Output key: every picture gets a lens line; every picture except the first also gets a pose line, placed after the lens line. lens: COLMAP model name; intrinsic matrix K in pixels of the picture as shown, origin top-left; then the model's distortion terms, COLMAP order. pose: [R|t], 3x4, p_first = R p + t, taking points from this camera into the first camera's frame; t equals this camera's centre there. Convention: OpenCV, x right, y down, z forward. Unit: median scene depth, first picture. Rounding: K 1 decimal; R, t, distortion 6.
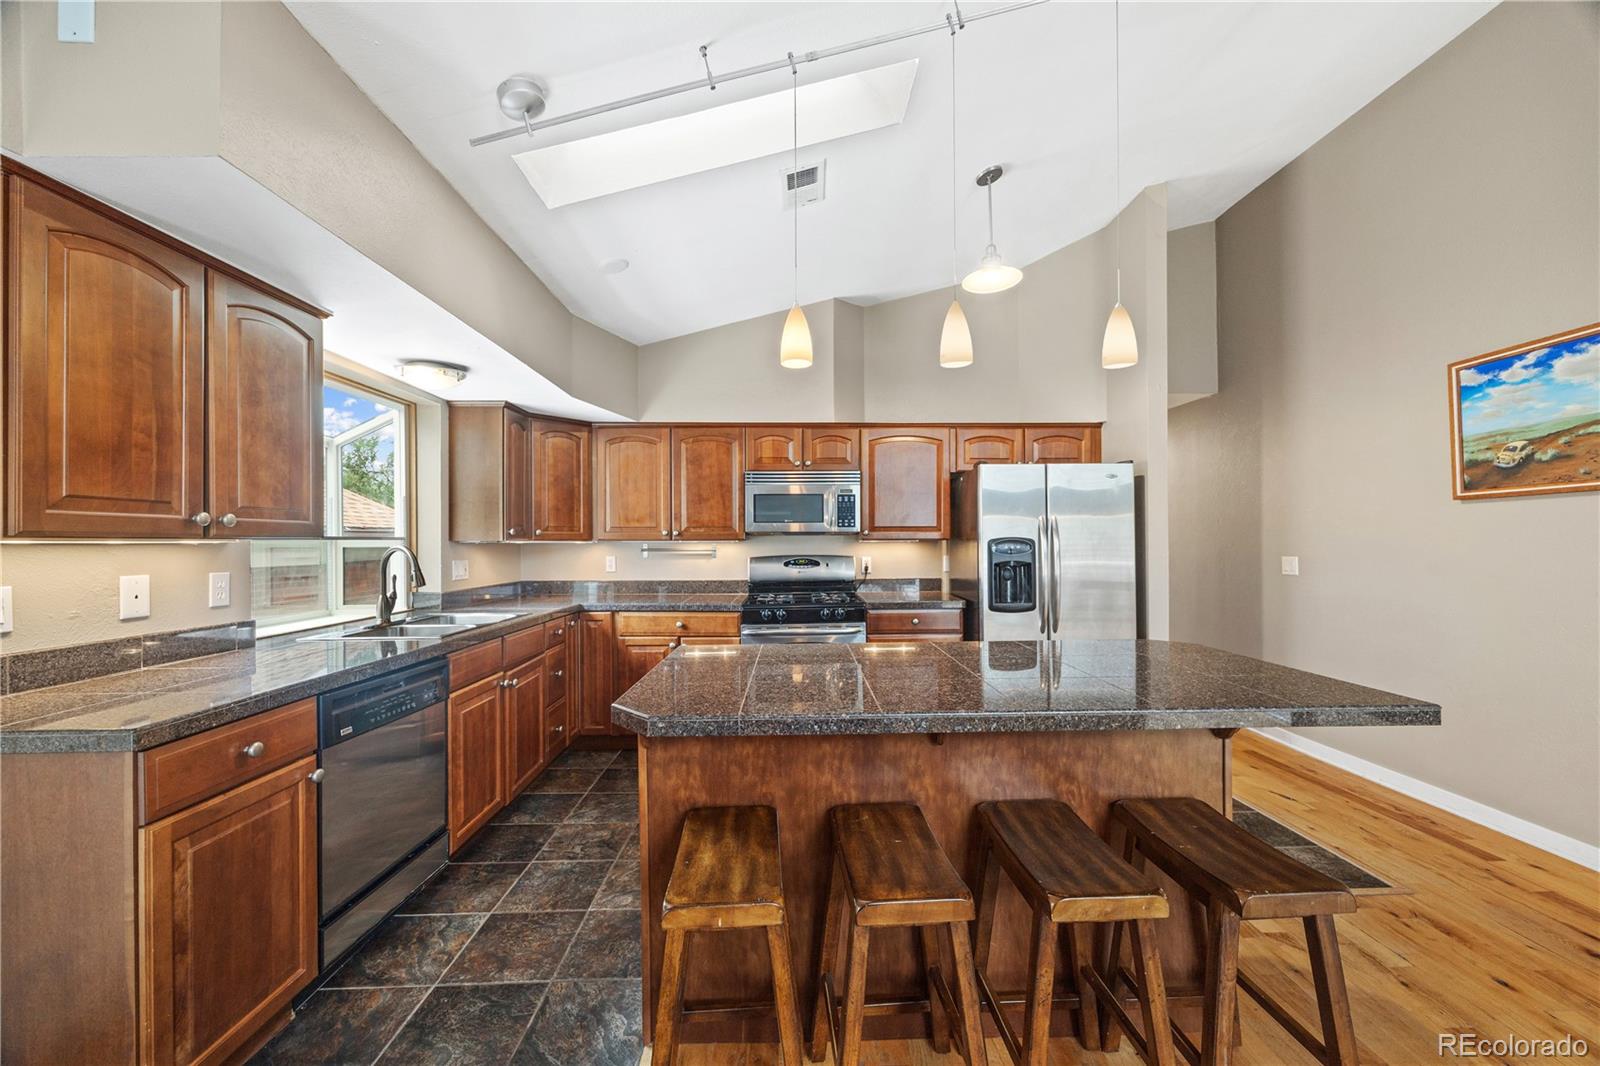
lens RADIAL K [[608.7, 0, 801.3], [0, 608.7, 540.3], [0, 0, 1]] dist [-0.000766, -0.000409]
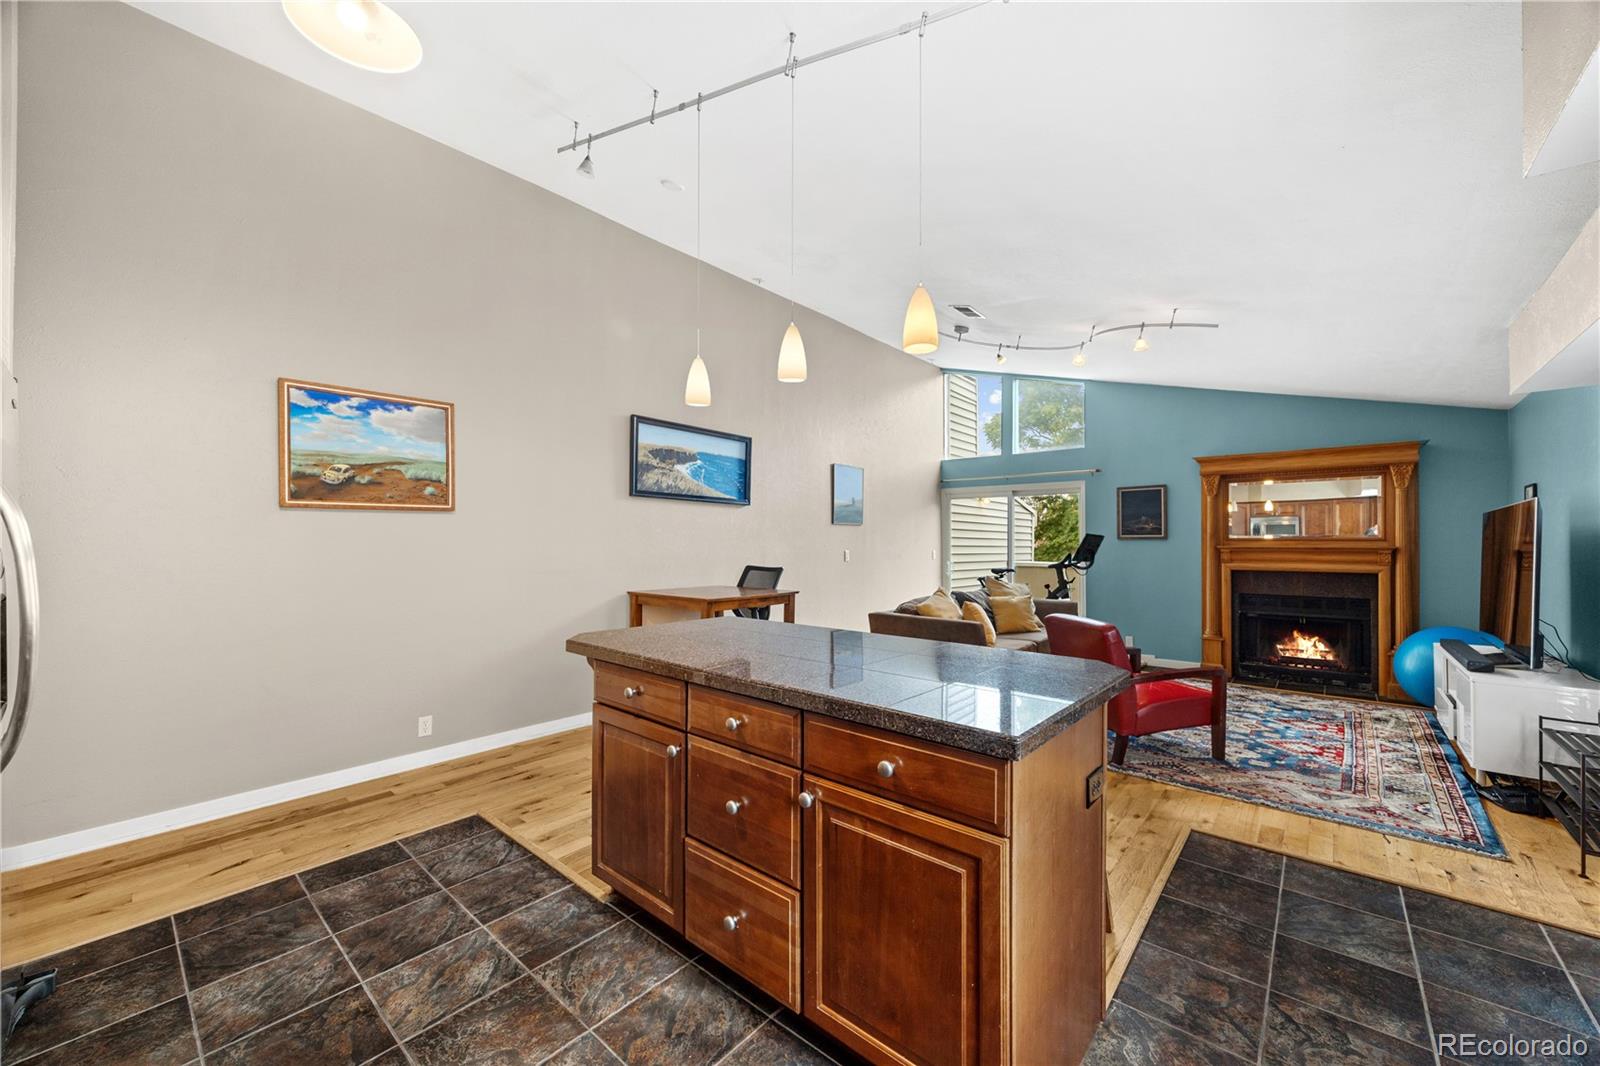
lens RADIAL K [[608.7, 0, 805.0], [0, 608.7, 541.2], [0, 0, 1]] dist [-0.000766, -0.000409]
pose [[-0.745725, 0.007776, 0.666209, -0.270846], [0.001448, 0.999948, -0.010052, 0.006013], [-0.666253, -0.006531, -0.745697, 0.999321]]
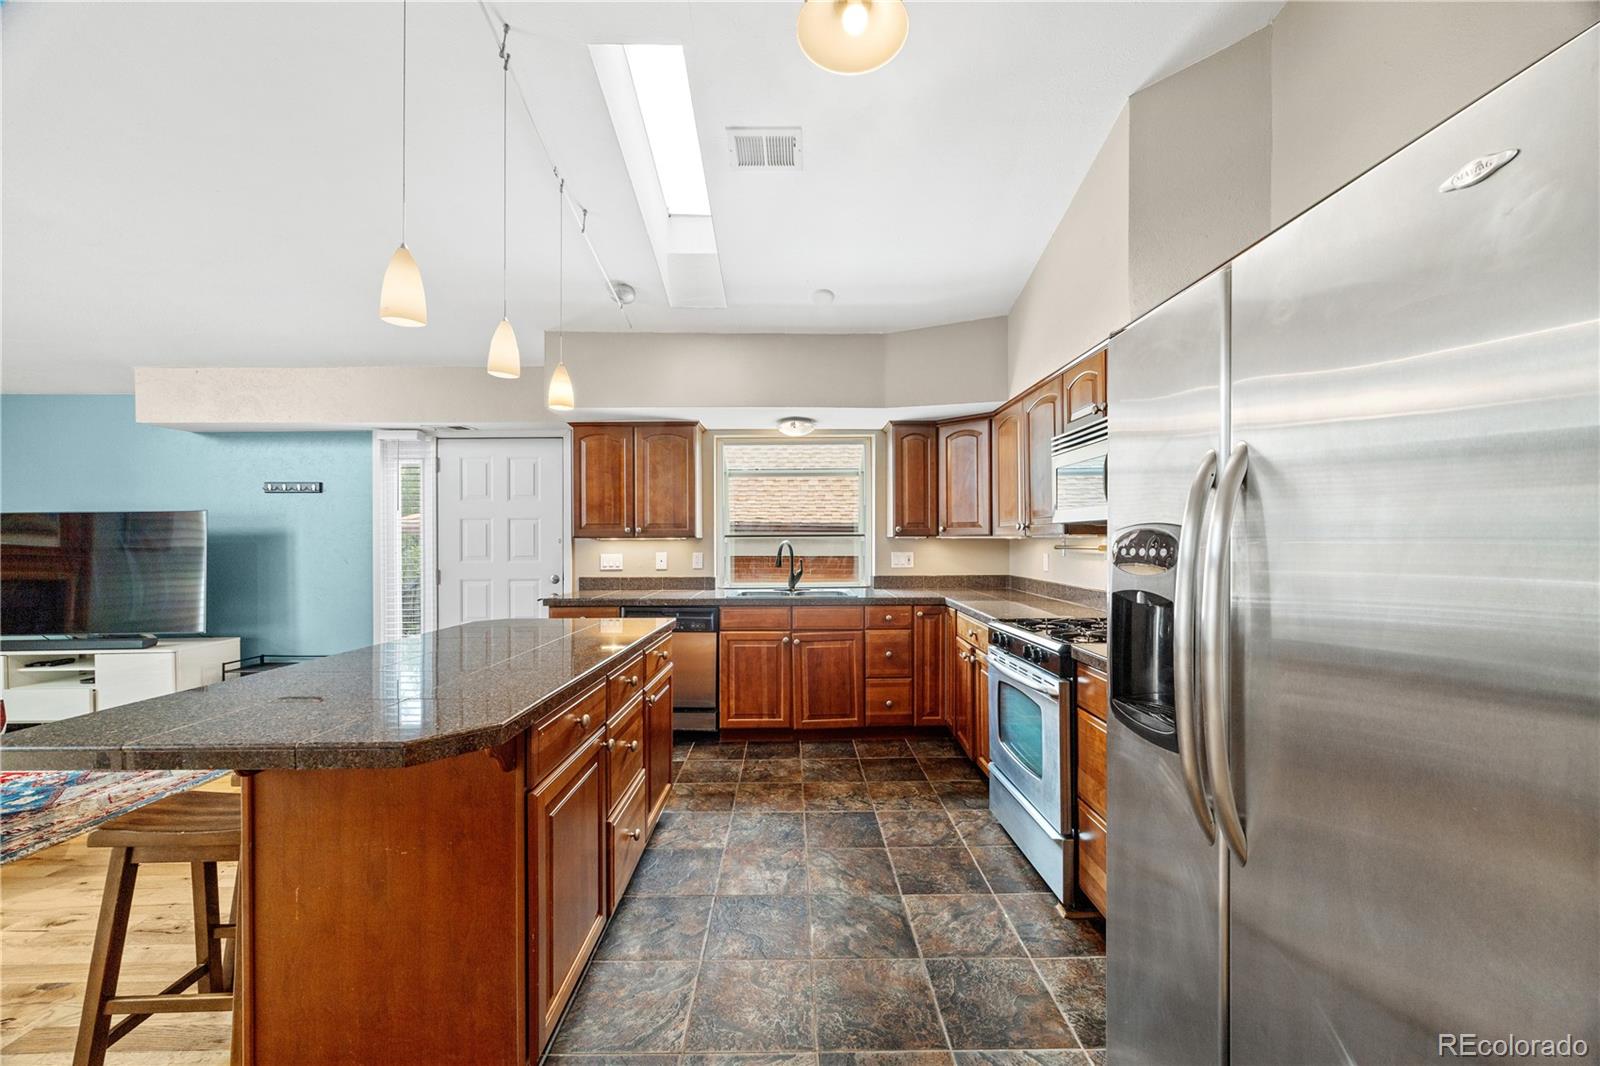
lens RADIAL K [[608.7, 0, 804.5], [0, 608.7, 536.8], [0, 0, 1]] dist [-0.000766, -0.000409]
pose [[-0.002985, -0.000685, -0.999995, 0.738657], [0.007655, 0.999970, -0.000707, 0.000279], [0.999966, -0.007657, -0.002980, 0.849780]]
